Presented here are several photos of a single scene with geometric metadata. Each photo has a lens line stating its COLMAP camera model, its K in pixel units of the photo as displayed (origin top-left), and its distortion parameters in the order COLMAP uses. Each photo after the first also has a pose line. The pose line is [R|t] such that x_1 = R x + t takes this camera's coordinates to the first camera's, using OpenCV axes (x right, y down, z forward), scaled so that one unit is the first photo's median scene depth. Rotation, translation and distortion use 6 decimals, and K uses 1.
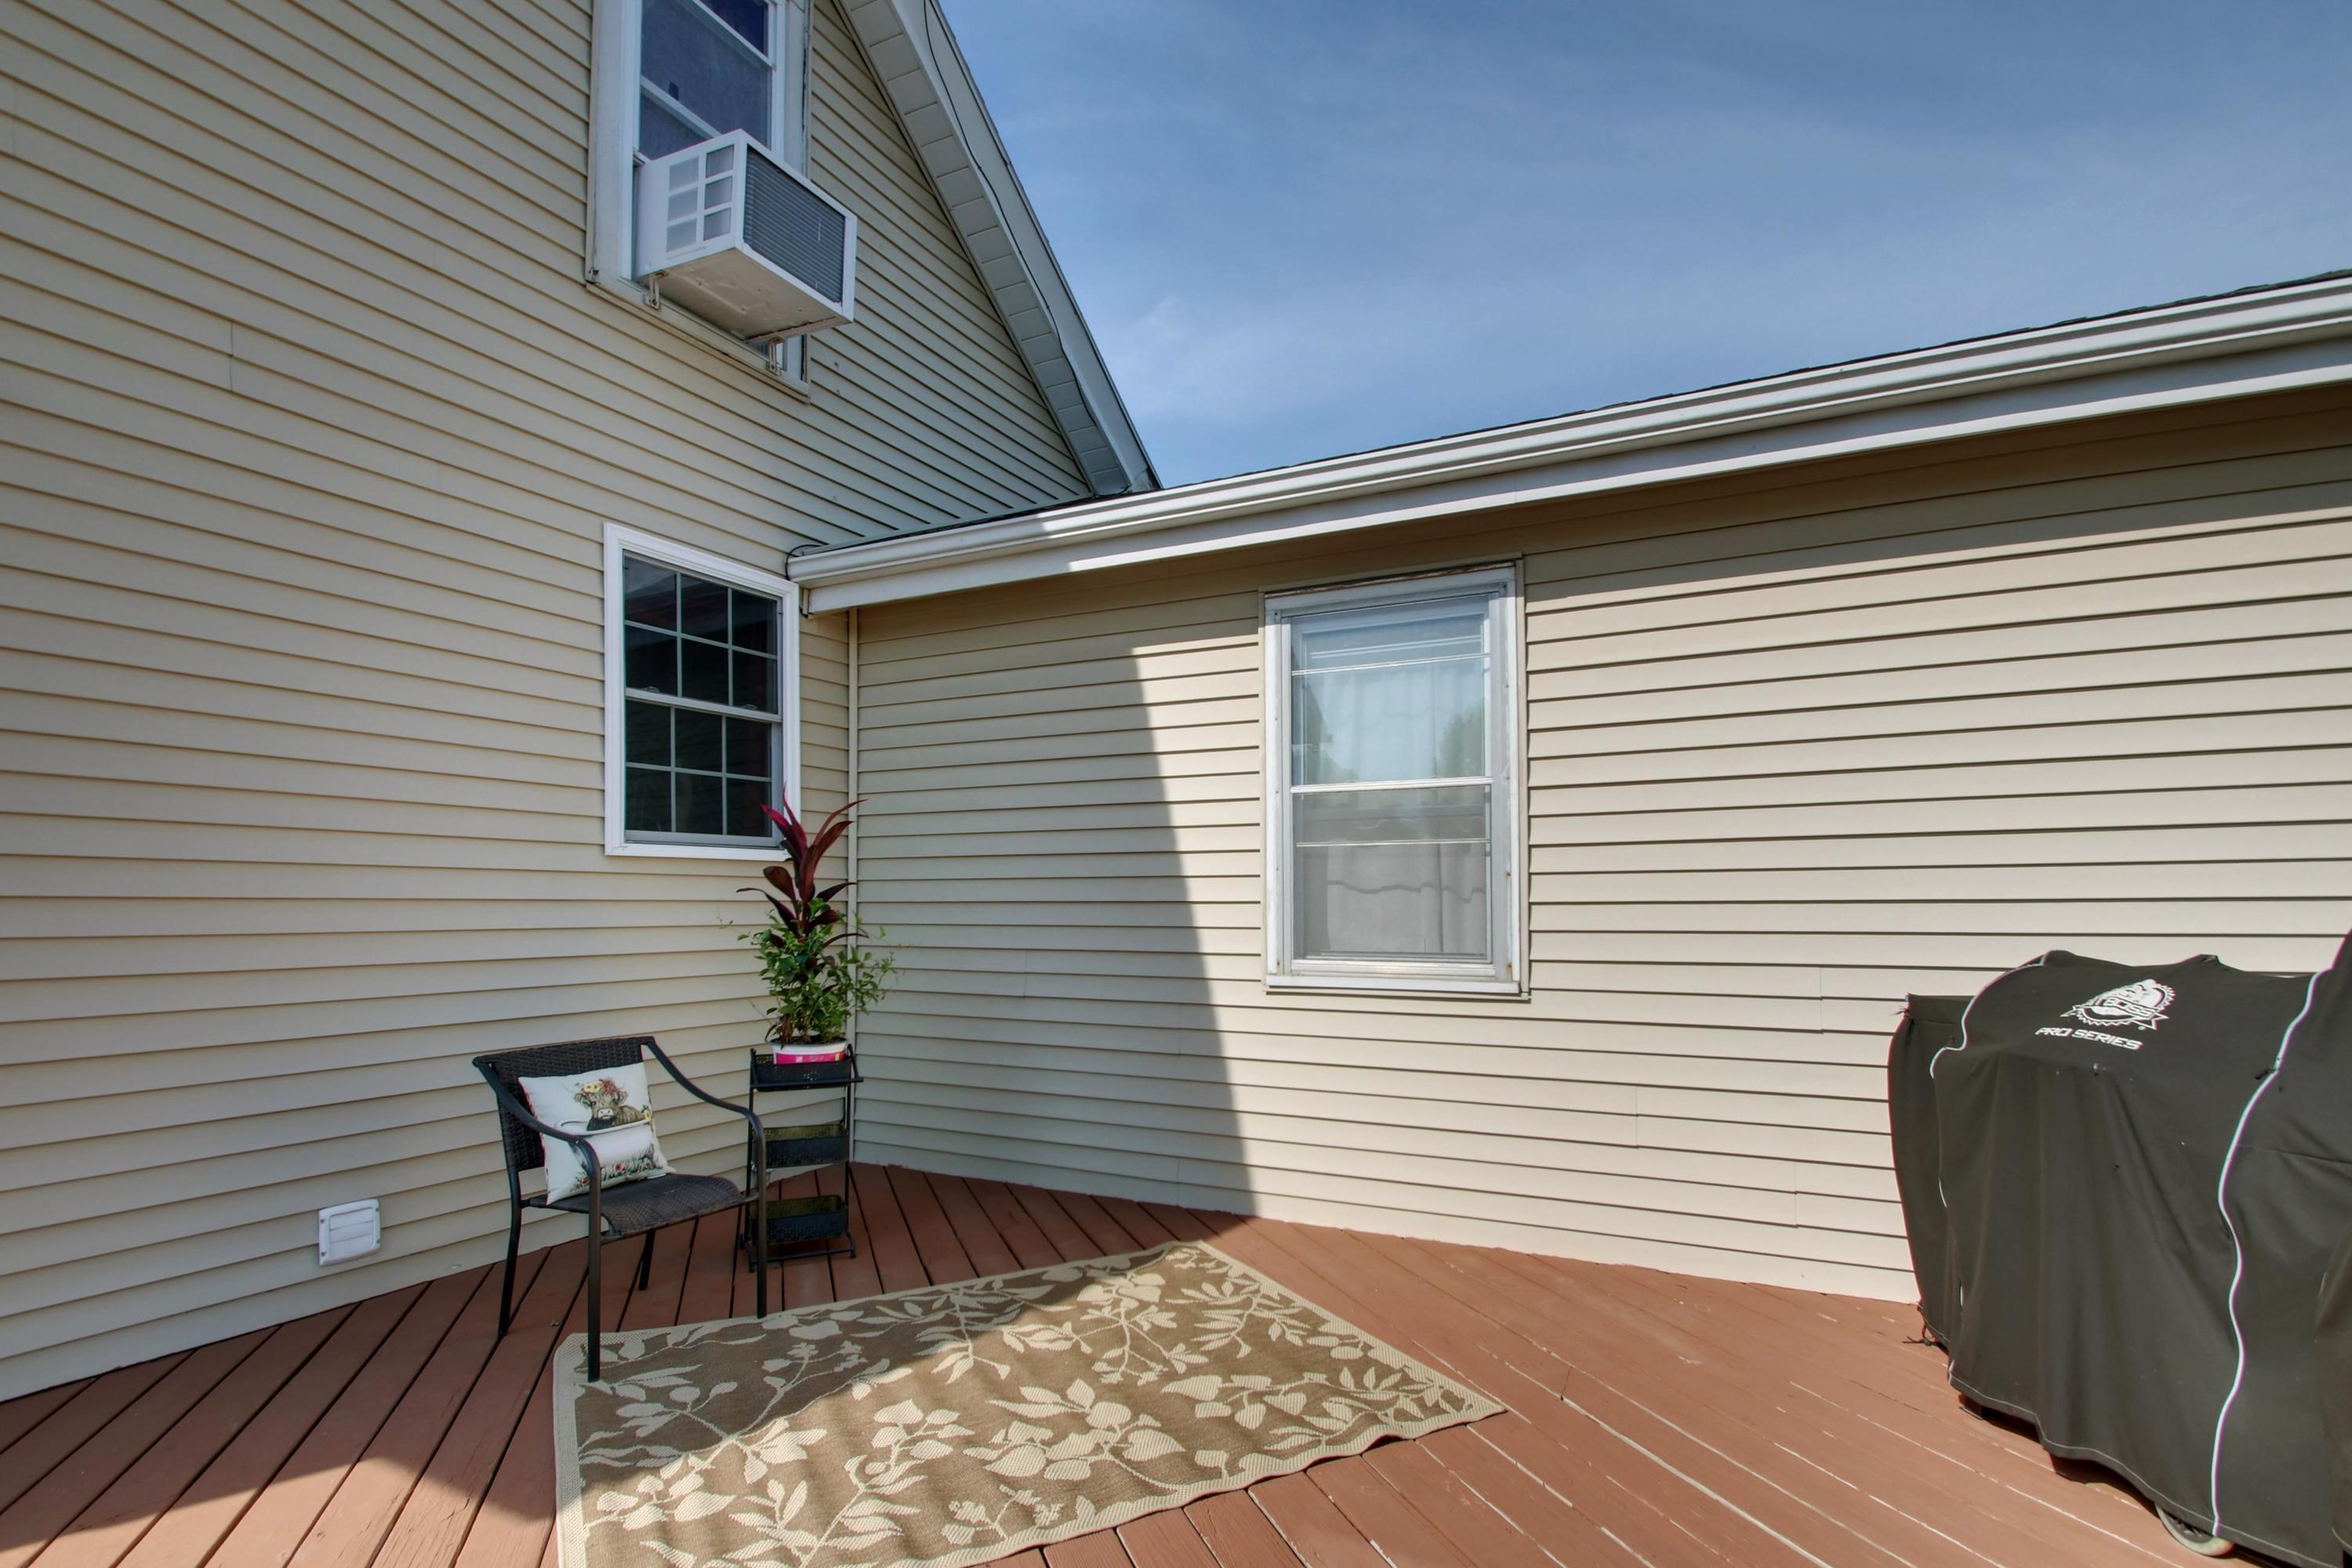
lens RADIAL K [[1158.0, 0, 1170.5], [0, 1158.0, 908.9], [0, 0, 1]] dist [-0.002819, -0.000571]
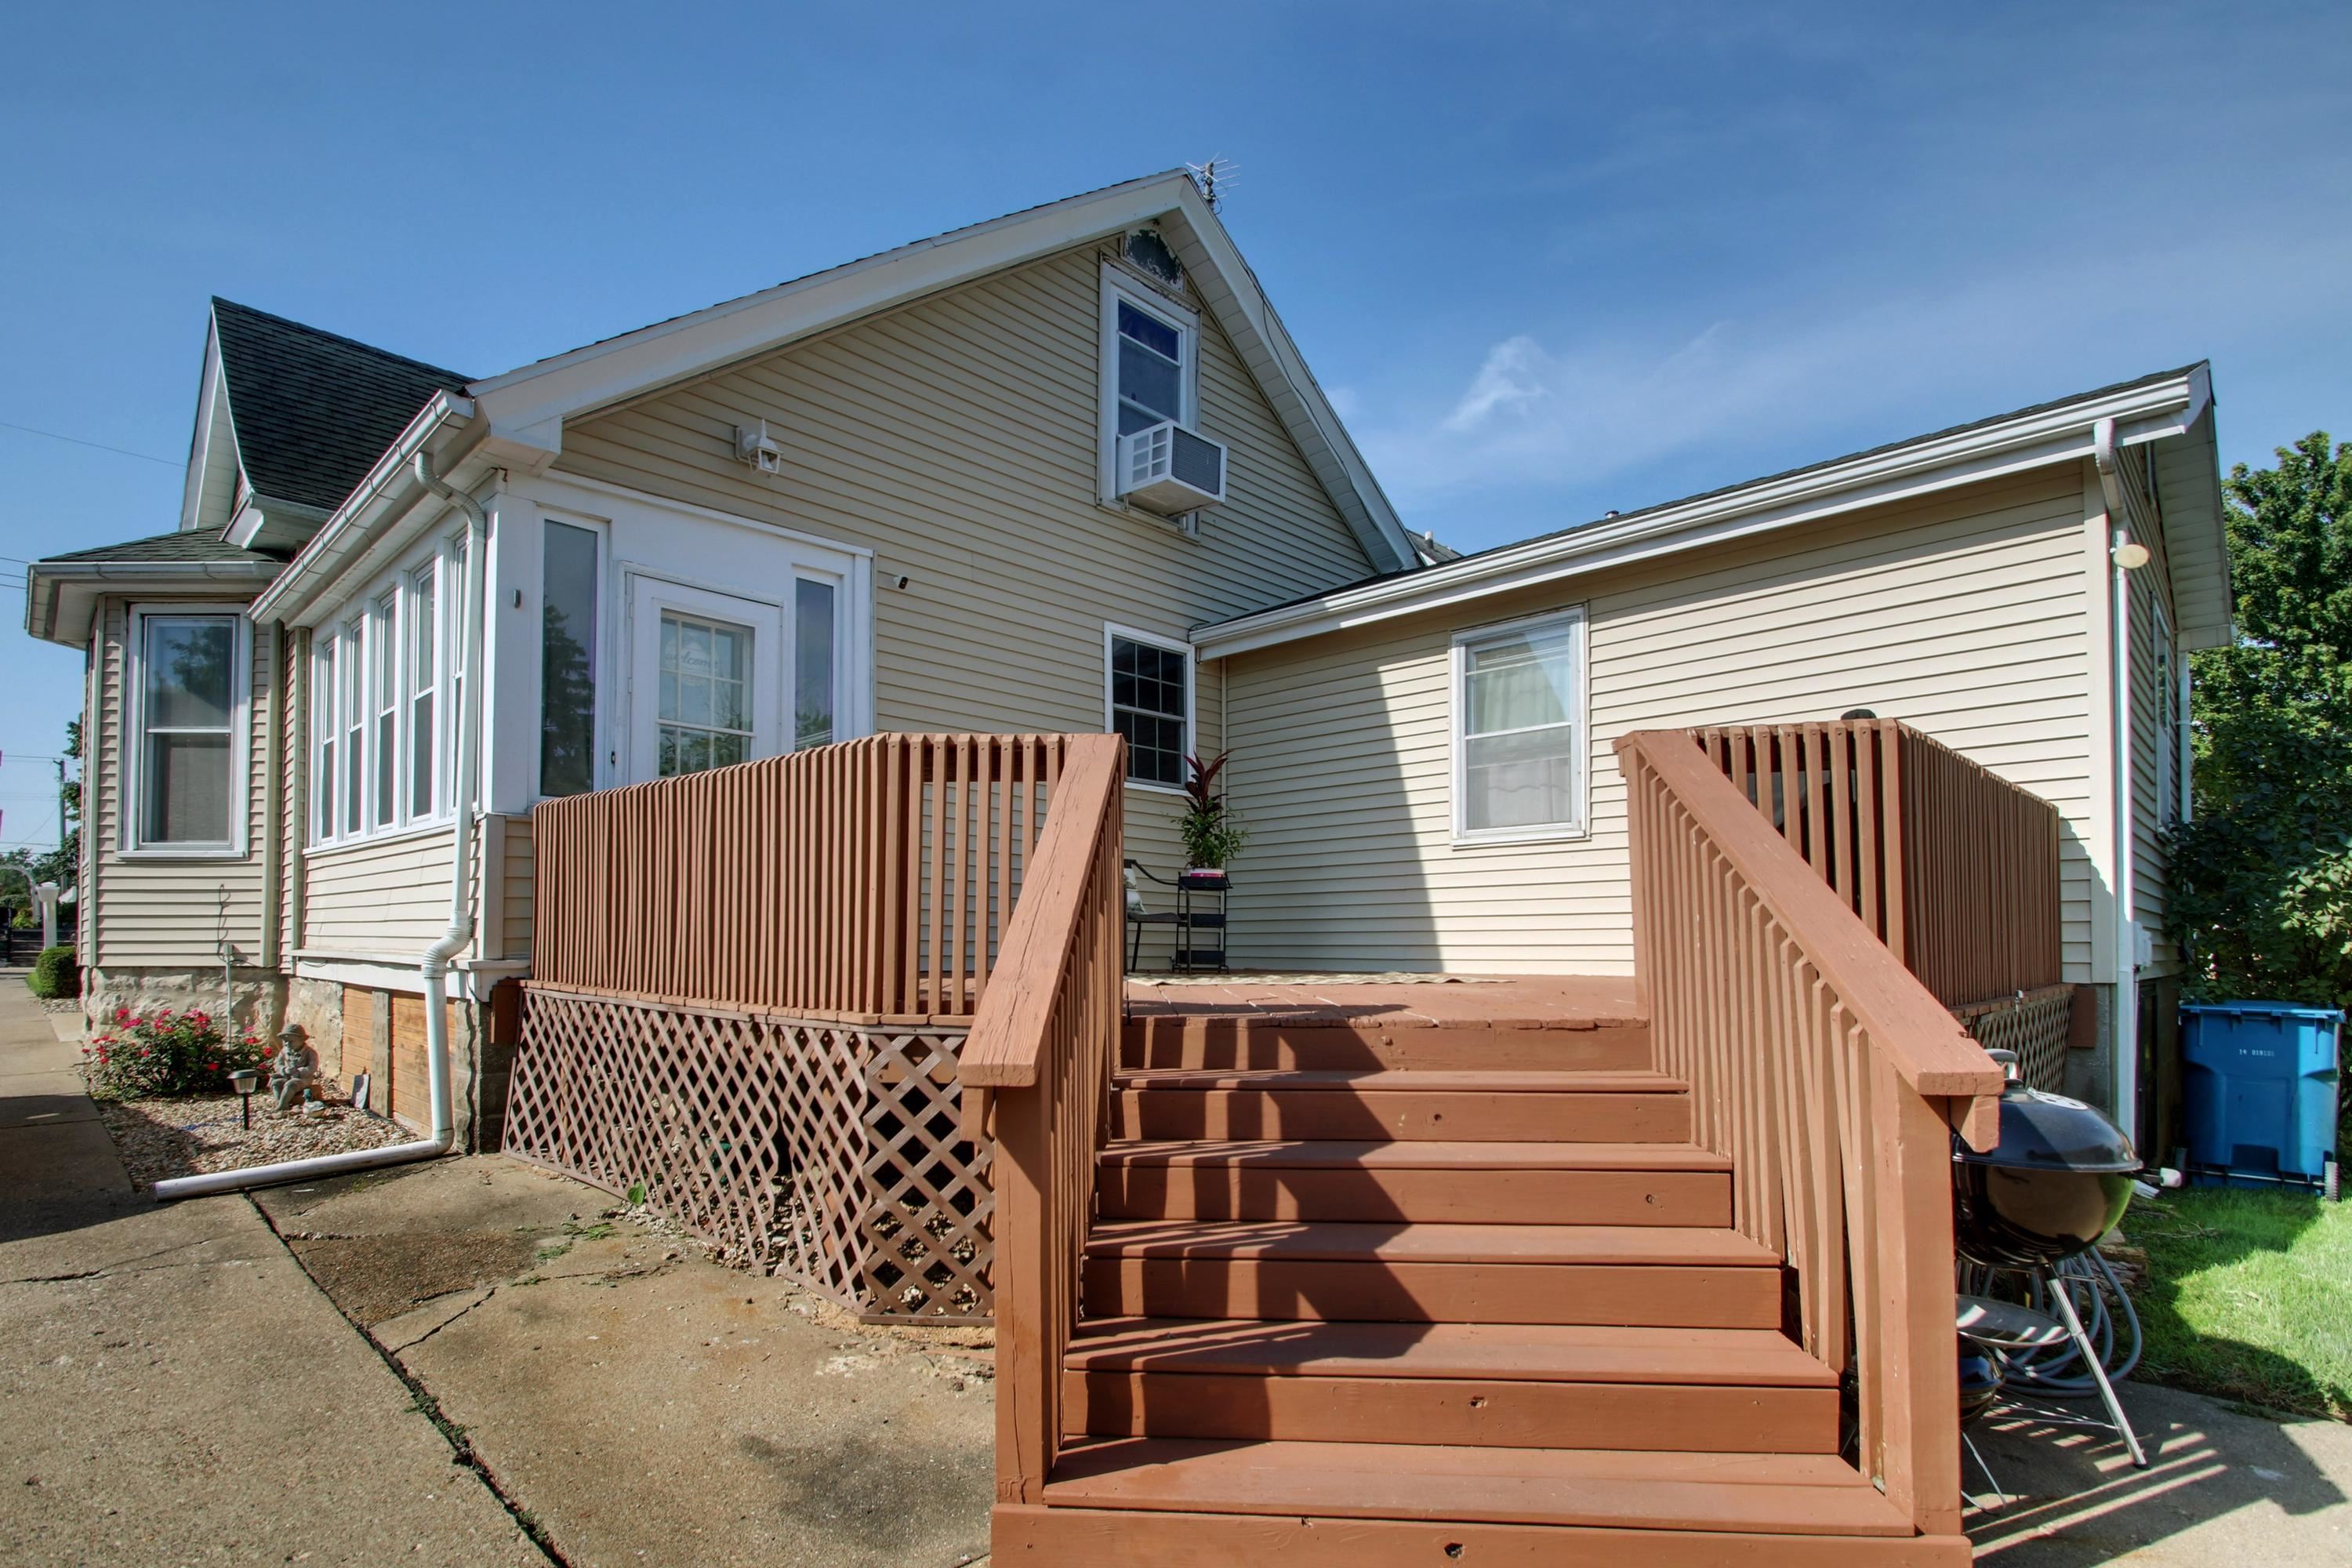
lens RADIAL K [[1148.9, 0, 1166.5], [0, 1148.9, 817.5], [0, 0, 1]] dist [0.001565, -0.016888]
pose [[0.954878, -0.028160, -0.295660, 0.176678], [-0.007437, 0.992916, -0.118589, 0.222381], [0.296905, 0.115437, 0.947904, -0.763010]]
